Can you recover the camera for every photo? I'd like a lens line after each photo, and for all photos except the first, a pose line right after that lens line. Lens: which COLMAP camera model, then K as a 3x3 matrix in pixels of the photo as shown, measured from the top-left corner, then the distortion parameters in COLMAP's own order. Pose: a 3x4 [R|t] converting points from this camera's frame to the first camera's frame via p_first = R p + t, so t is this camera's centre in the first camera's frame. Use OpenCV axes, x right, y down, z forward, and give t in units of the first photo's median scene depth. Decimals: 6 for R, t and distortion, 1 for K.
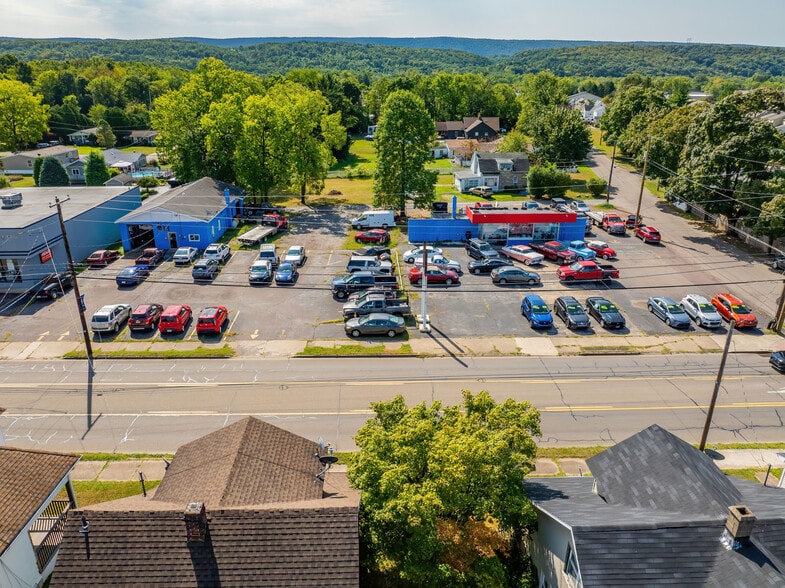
lens RADIAL K [[551.3, 0, 391.8], [0, 551.3, 292.6], [0, 0, 1]] dist [-0.044753, 0.012402]
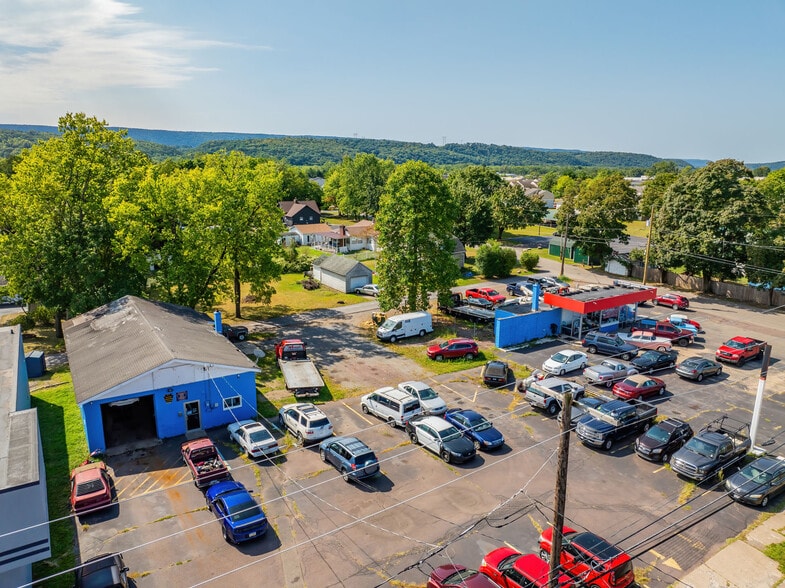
lens RADIAL K [[551.3, 0, 394.5], [0, 551.3, 291.4], [0, 0, 1]] dist [-0.044753, 0.012402]
pose [[0.852704, -0.108372, 0.511030, -0.487353], [0.185248, 0.977401, -0.101832, -0.122025], [-0.488445, 0.181500, 0.853510, 0.413778]]
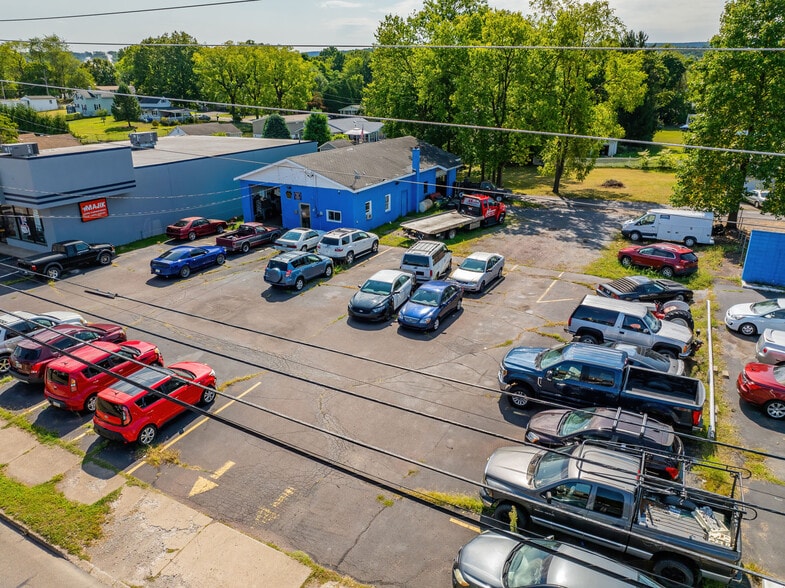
lens RADIAL K [[551.3, 0, 391.1], [0, 551.3, 294.8], [0, 0, 1]] dist [-0.044753, 0.012402]
pose [[0.864477, 0.174719, -0.471330, -0.005809], [-0.179372, 0.983142, 0.035456, -0.047460], [0.469579, 0.053892, 0.881244, 0.496212]]
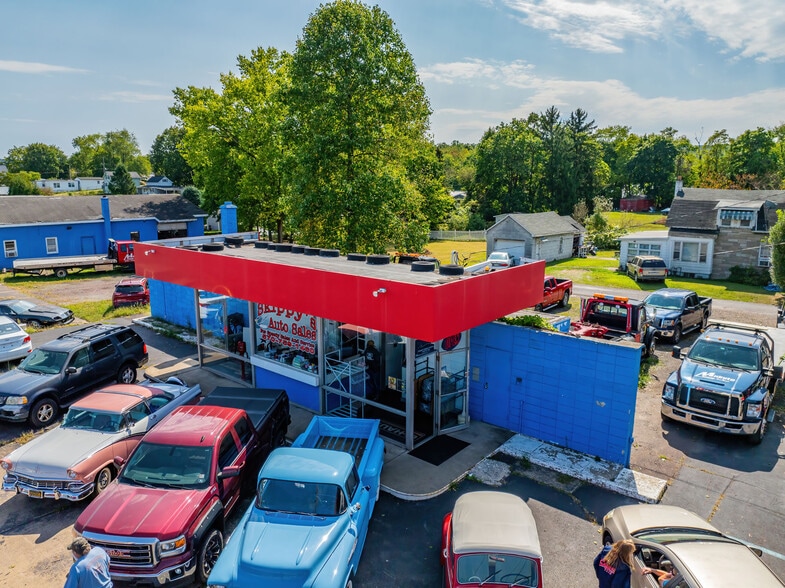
lens RADIAL K [[551.3, 0, 390.2], [0, 551.3, 292.6], [0, 0, 1]] dist [-0.044753, 0.012402]
pose [[0.741681, 0.133524, -0.657328, 0.418448], [-0.249532, 0.964574, -0.085618, -0.120539], [0.622610, 0.227526, 0.748725, 0.832188]]
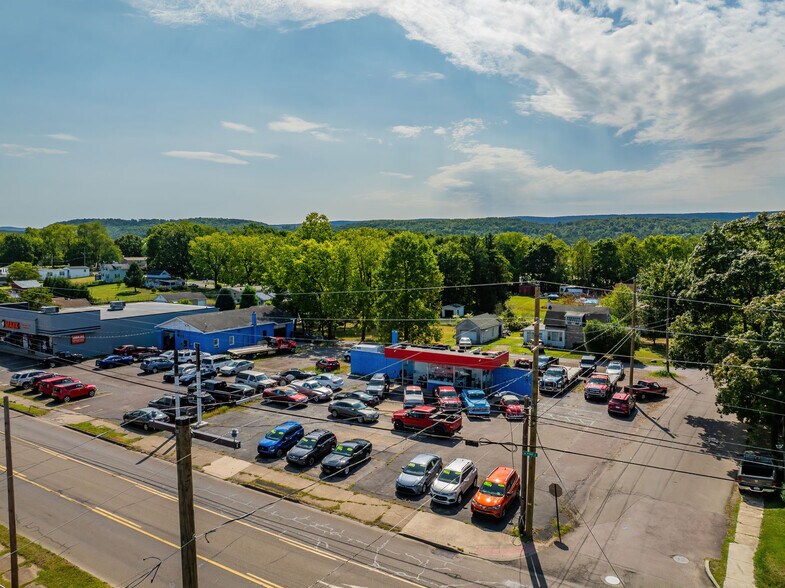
lens RADIAL K [[551.3, 0, 391.4], [0, 551.3, 292.3], [0, 0, 1]] dist [-0.044753, 0.012402]
pose [[0.844830, 0.043190, -0.533288, 0.622834], [-0.199410, 0.950339, -0.238937, -0.009759], [0.496485, 0.308204, 0.811488, 0.202707]]
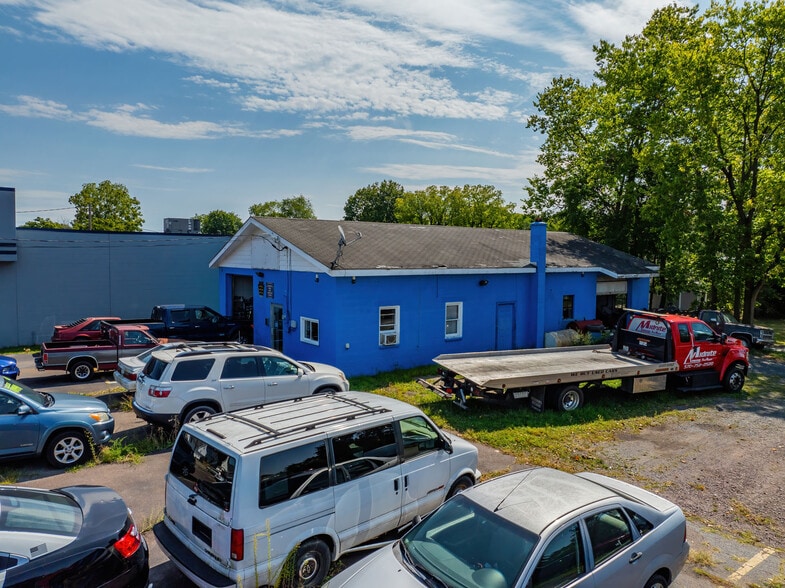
lens RADIAL K [[551.3, 0, 387.9], [0, 551.3, 290.1], [0, 0, 1]] dist [-0.044753, 0.012402]
pose [[0.572686, 0.050622, -0.818211, -0.106130], [-0.306222, 0.939052, -0.156235, -0.086754], [0.760433, 0.340028, 0.553283, 0.857514]]
